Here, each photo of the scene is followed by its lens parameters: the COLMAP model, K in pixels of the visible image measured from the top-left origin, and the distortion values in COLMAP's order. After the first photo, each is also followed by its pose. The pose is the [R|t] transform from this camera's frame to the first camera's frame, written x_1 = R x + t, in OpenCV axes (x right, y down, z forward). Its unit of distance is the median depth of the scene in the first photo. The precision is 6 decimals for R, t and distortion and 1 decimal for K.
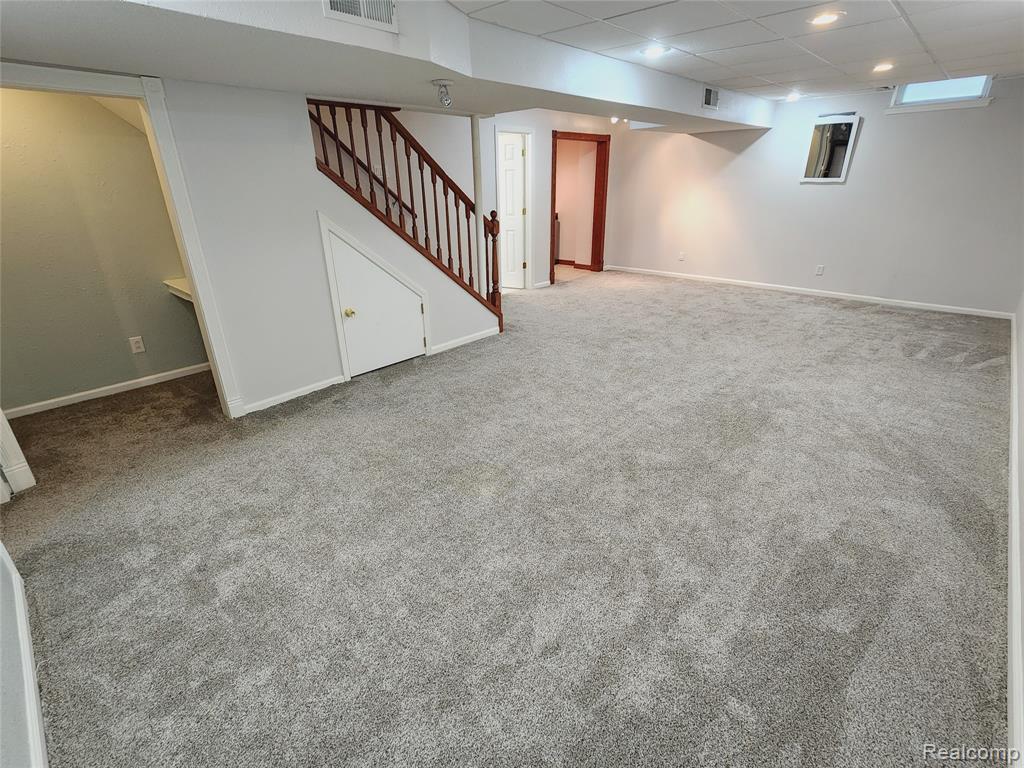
lens RADIAL K [[510.1, 0, 512.0], [0, 510.1, 384.0], [0, 0, 1]] dist [0.002389, 0.001507]
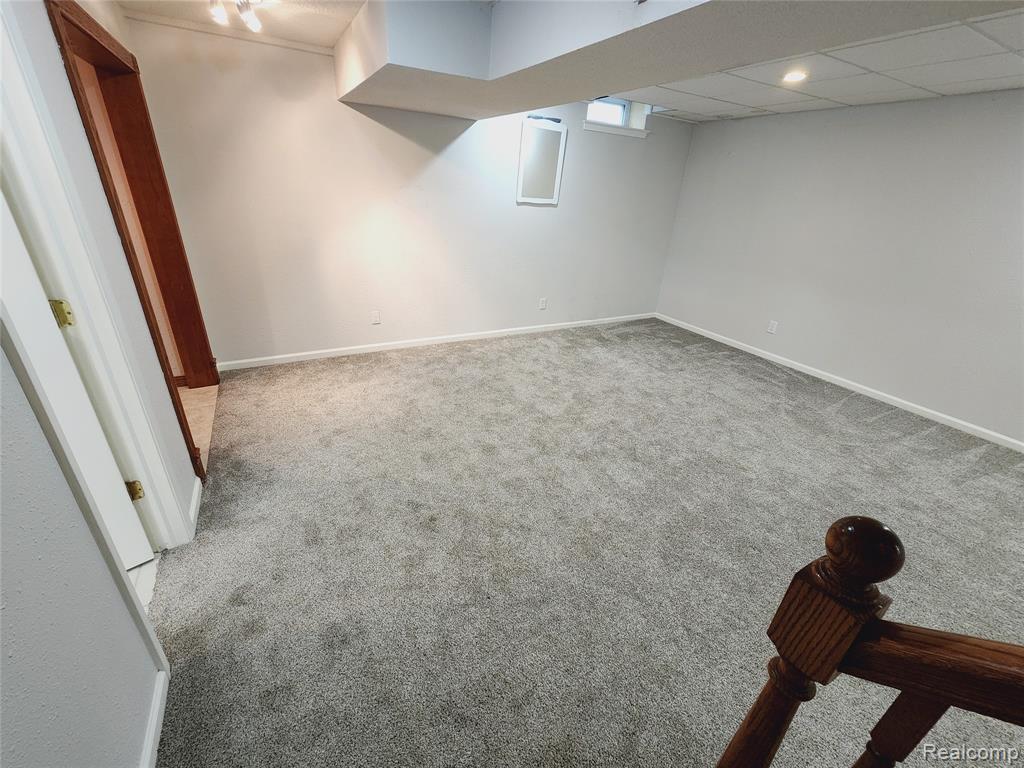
lens RADIAL K [[420.9, 0, 512.0], [0, 420.9, 384.0], [0, 0, 1]] dist [0.000198, 0.000099]
pose [[0.305957, -0.379985, 0.872927, -0.129892], [0.298159, 0.909016, 0.291190, -0.403228], [-0.904152, 0.171179, 0.391416, 0.973652]]
